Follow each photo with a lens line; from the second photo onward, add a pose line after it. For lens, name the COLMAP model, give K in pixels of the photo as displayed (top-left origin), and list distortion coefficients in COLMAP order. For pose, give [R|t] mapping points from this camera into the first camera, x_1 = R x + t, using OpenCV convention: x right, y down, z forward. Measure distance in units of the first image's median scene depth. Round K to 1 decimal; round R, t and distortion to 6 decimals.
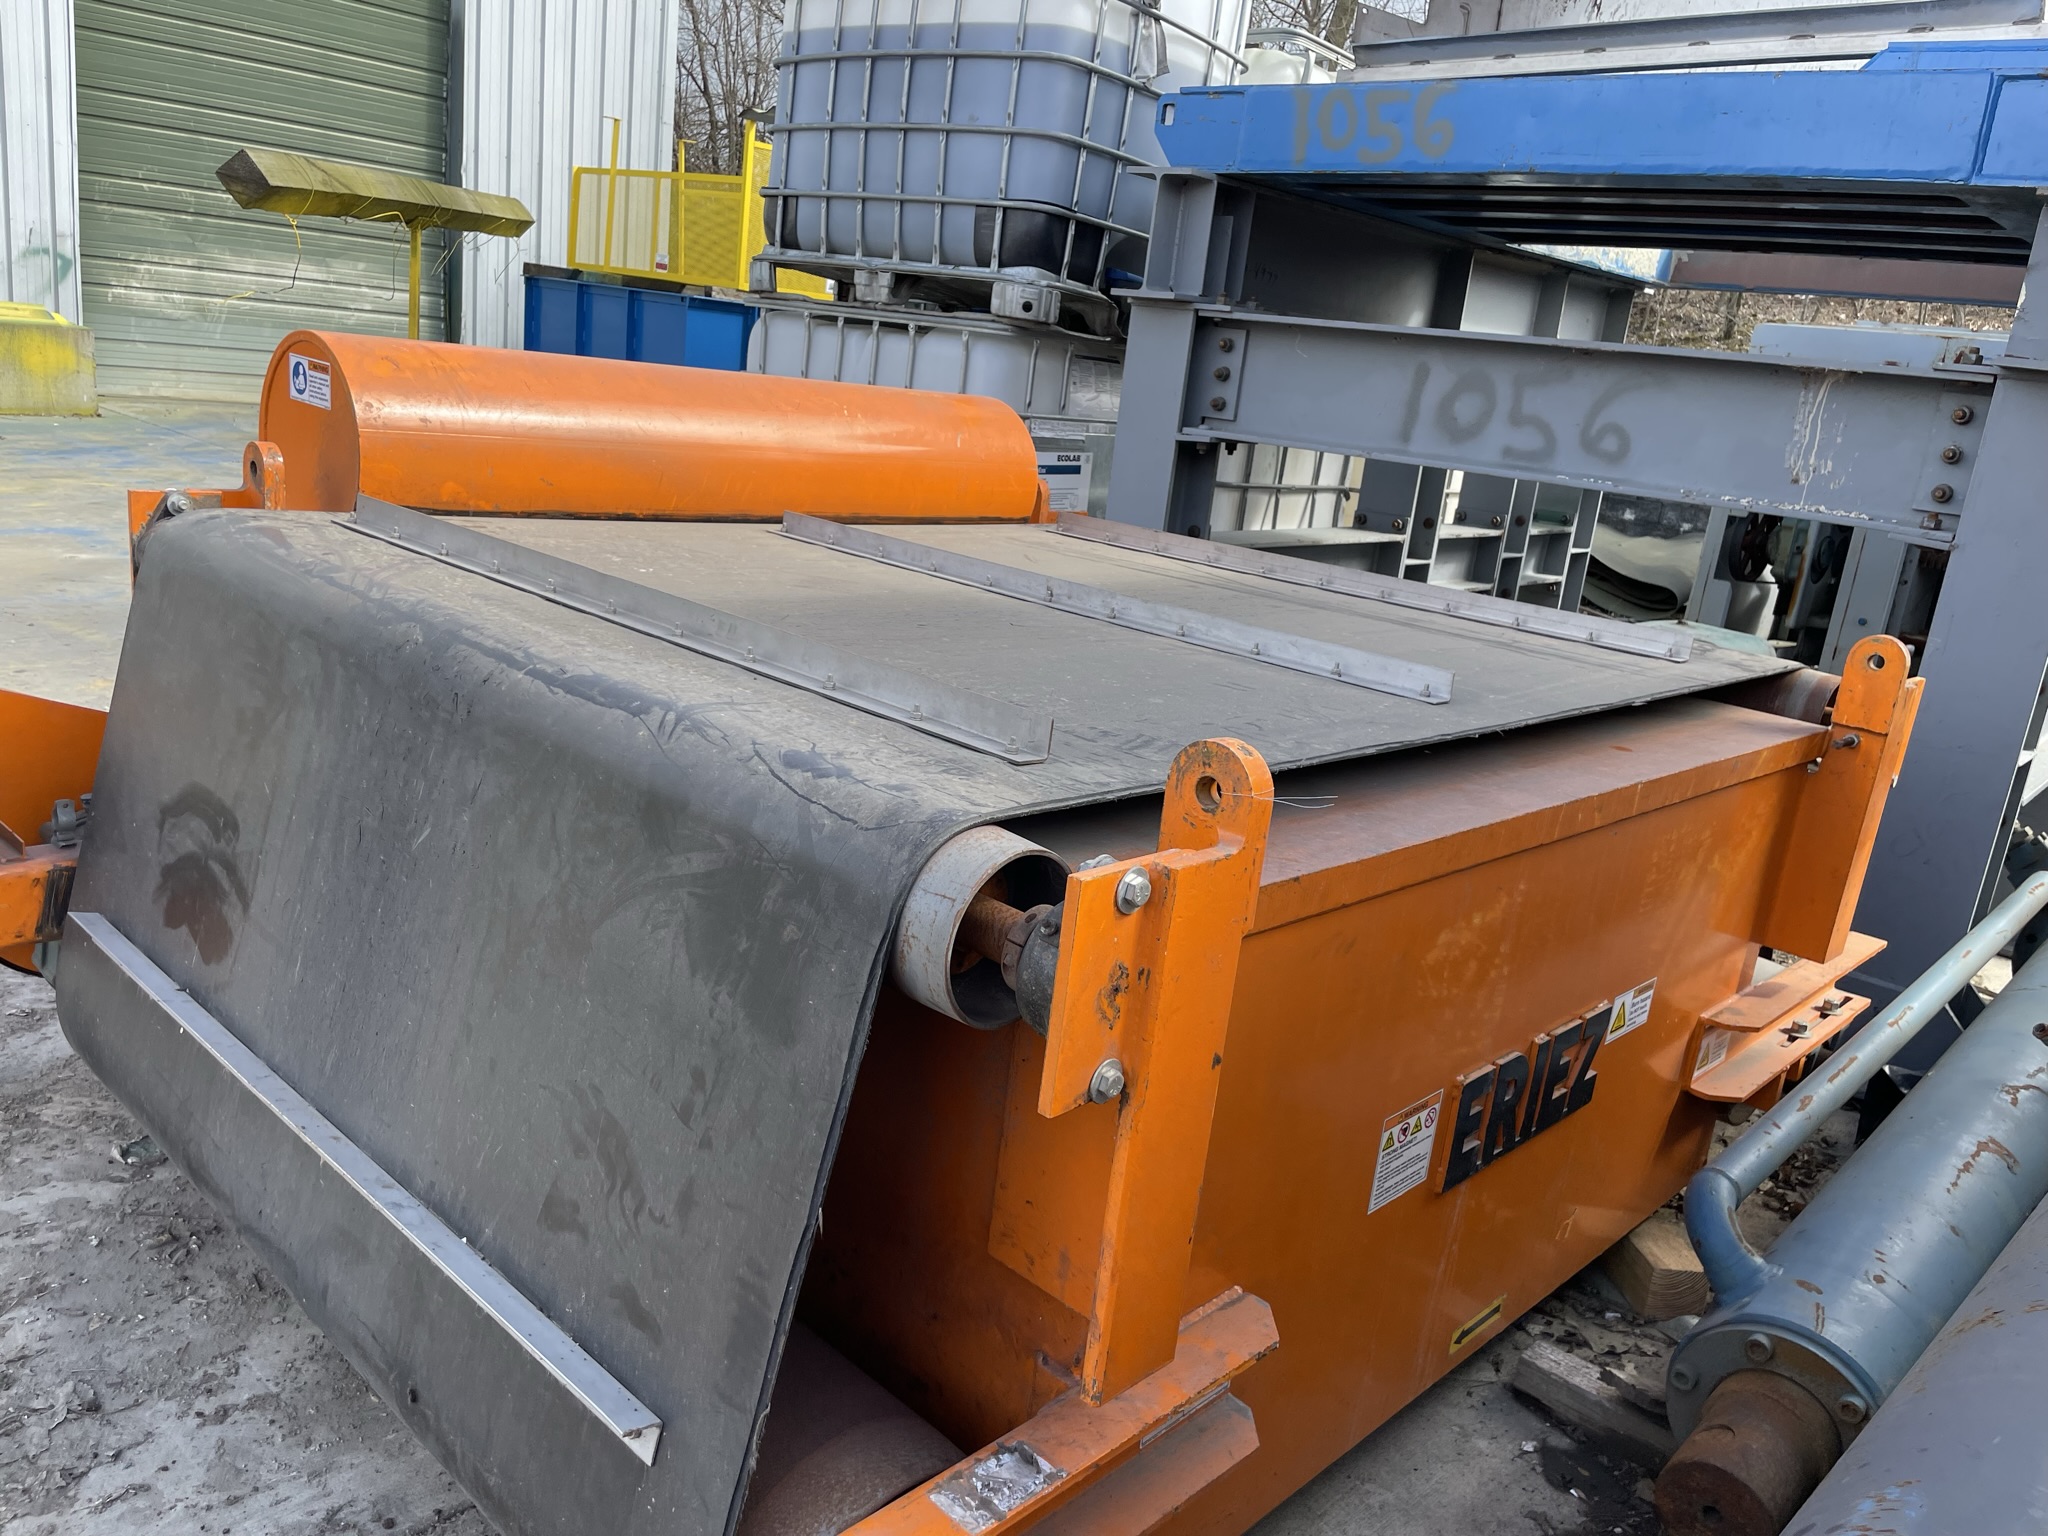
lens RADIAL K [[1567.5, 0, 1006.8], [0, 1567.5, 777.7], [0, 0, 1]] dist [0.072184, -0.086901]
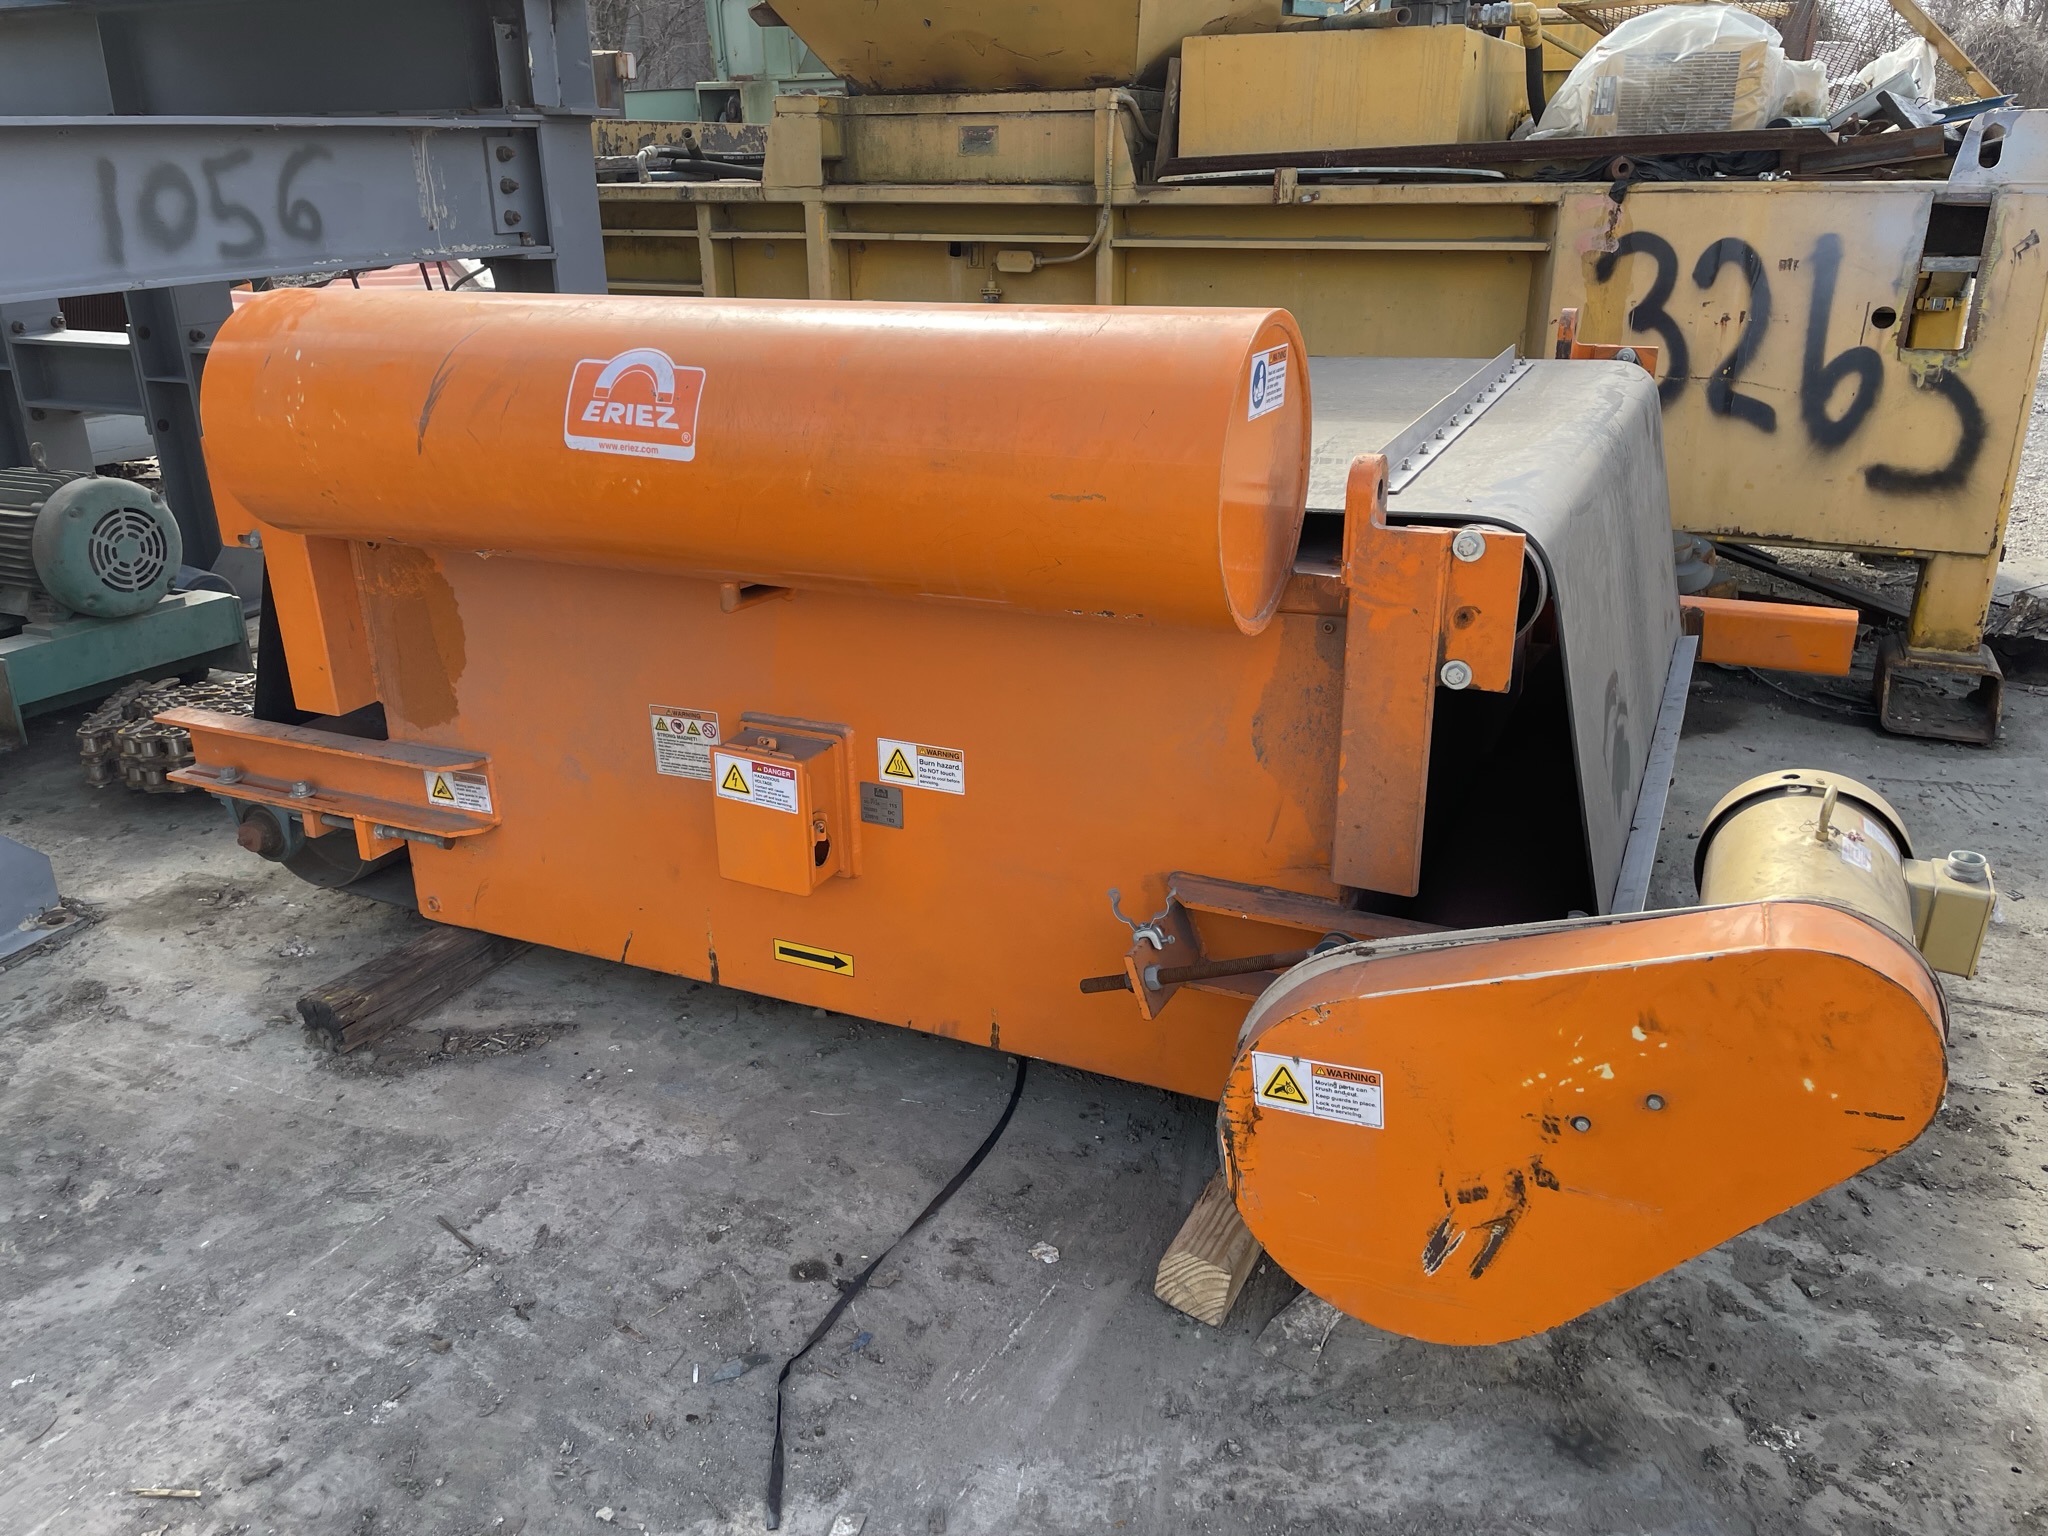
lens RADIAL K [[1567.5, 0, 1028.2], [0, 1567.5, 764.1], [0, 0, 1]] dist [0.072184, -0.086901]
pose [[-0.341145, -0.434135, 0.833755, -0.594036], [0.227620, 0.822415, 0.521365, -0.280767], [-0.912036, 0.367640, -0.181745, 0.728801]]
